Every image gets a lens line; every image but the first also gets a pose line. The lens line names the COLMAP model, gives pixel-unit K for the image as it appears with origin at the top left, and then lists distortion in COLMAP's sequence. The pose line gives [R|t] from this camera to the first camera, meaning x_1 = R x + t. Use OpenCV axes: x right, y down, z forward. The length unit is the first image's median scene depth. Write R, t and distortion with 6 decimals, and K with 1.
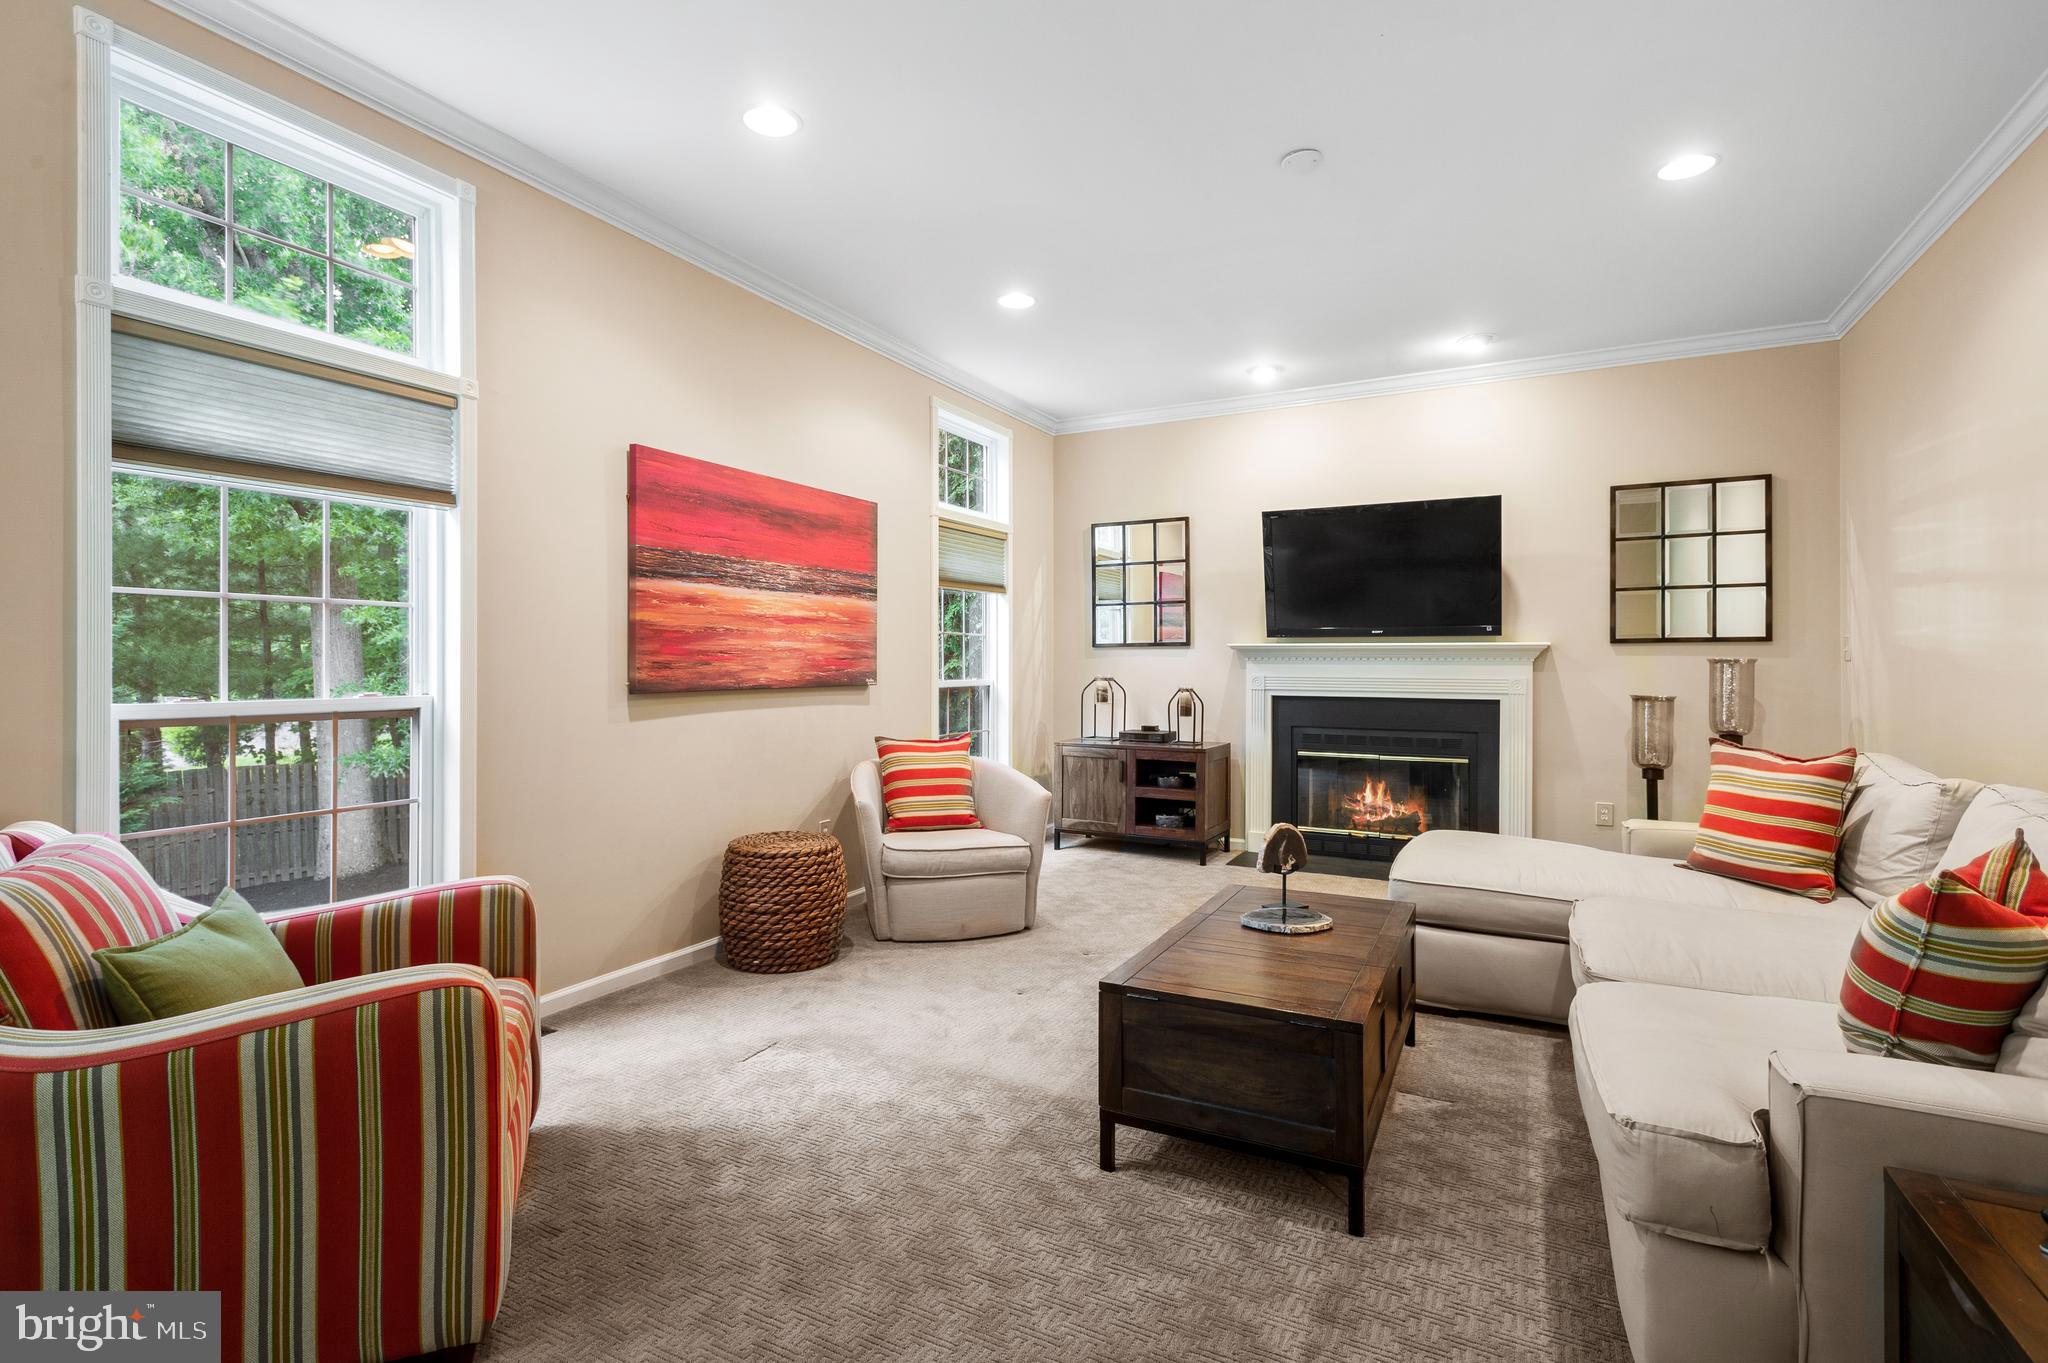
lens RADIAL K [[959.9, 0, 1037.1], [0, 959.9, 669.5], [0, 0, 1]] dist [0.007555, -0.001643]
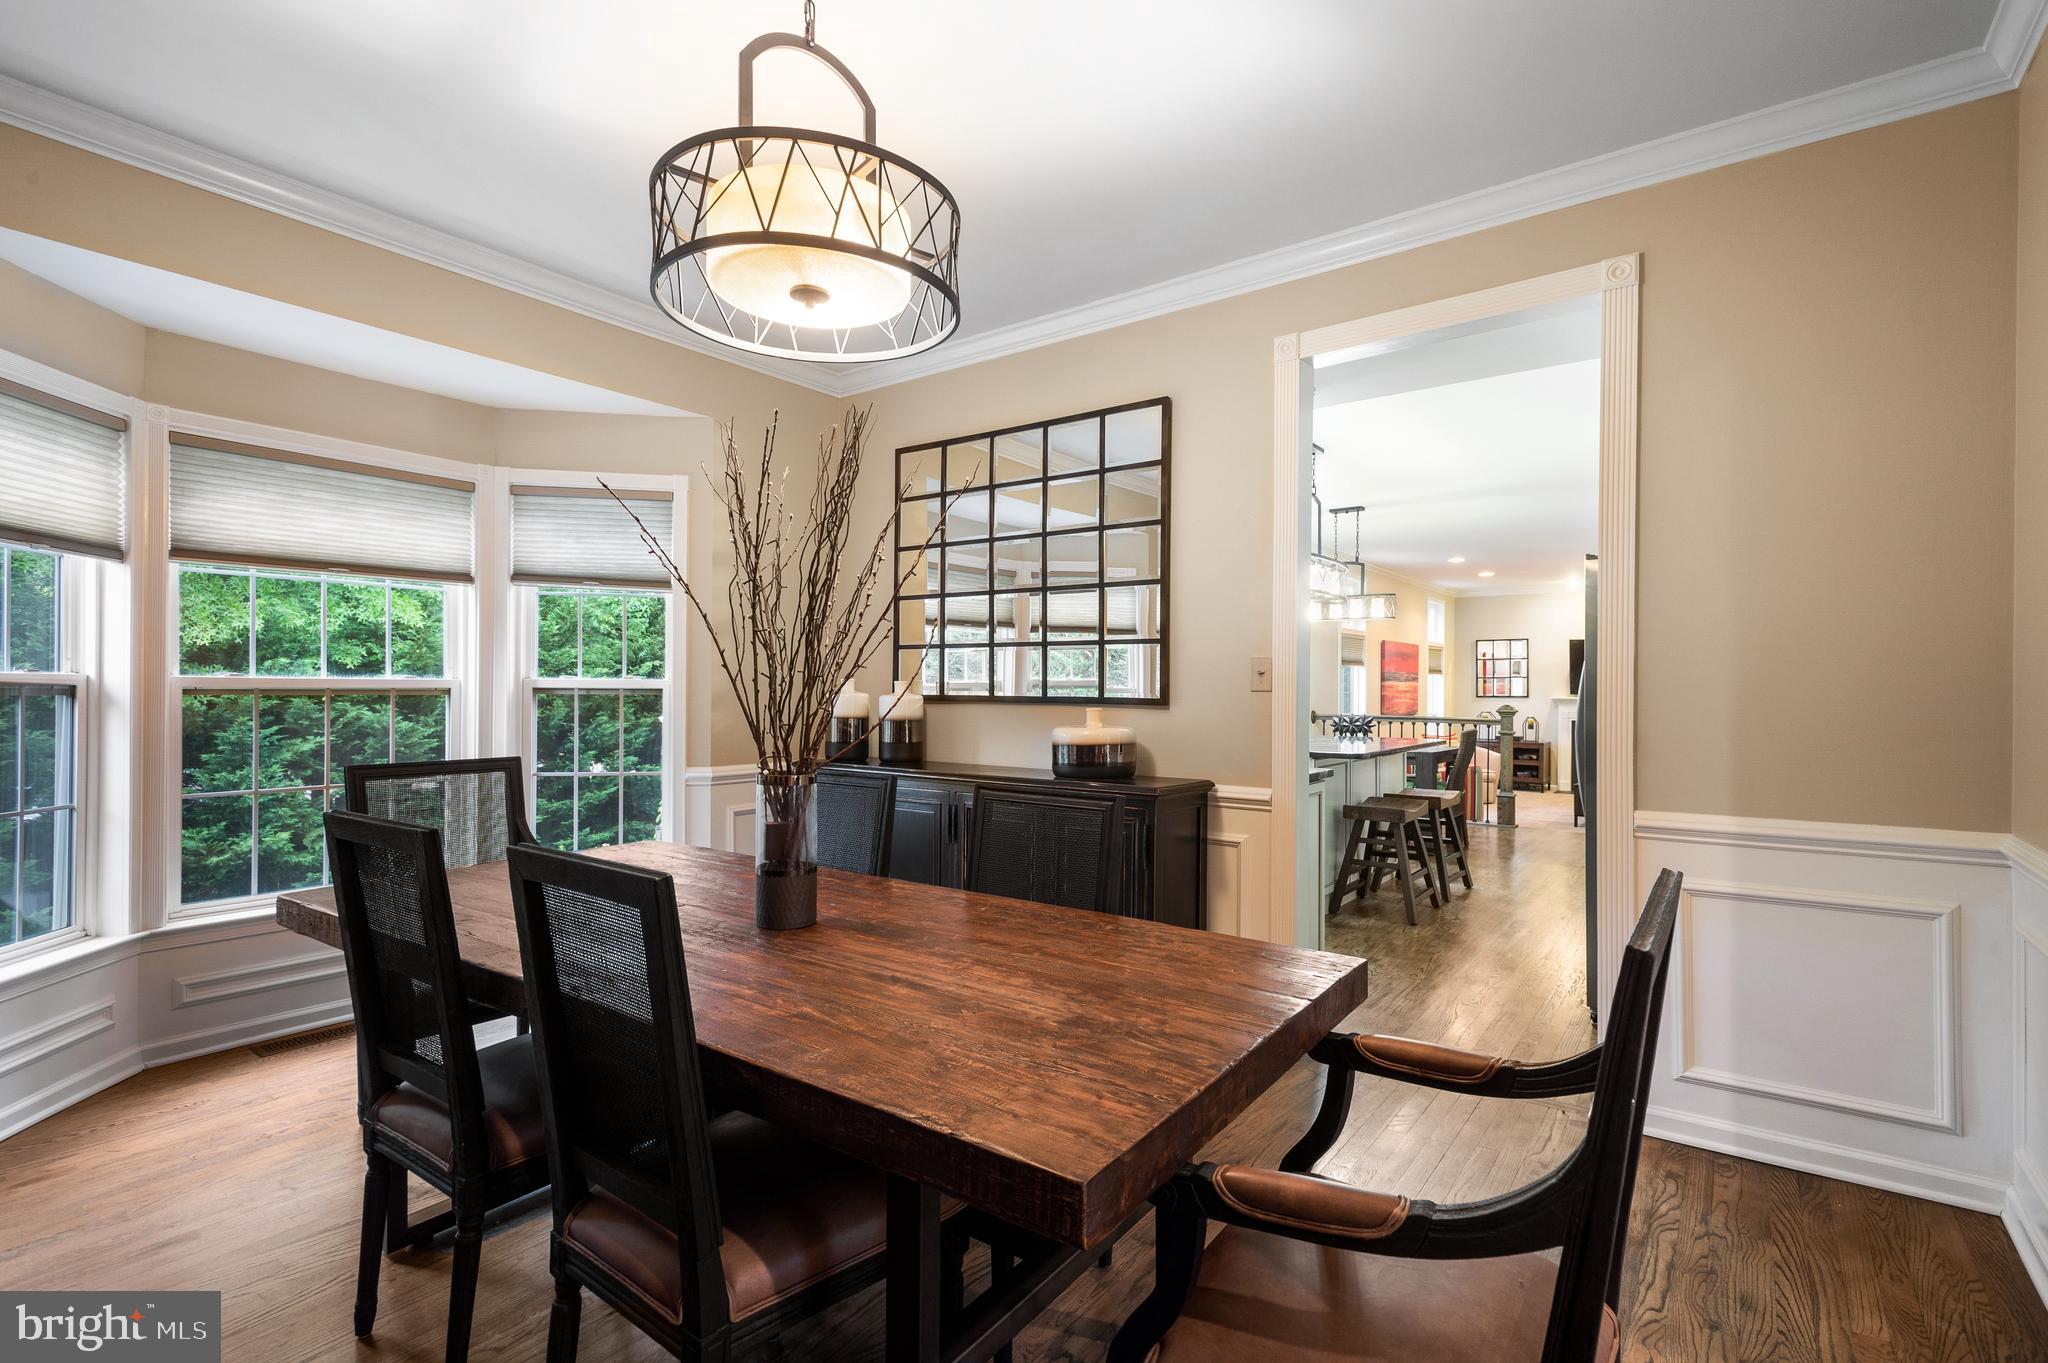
lens RADIAL K [[959.9, 0, 1021.1], [0, 959.9, 697.7], [0, 0, 1]] dist [0.007555, -0.001643]
pose [[0.985691, 0.004533, -0.168501, -0.764078], [-0.004001, 0.999986, 0.003497, -0.033992], [0.168514, -0.002773, 0.985695, -1.694741]]
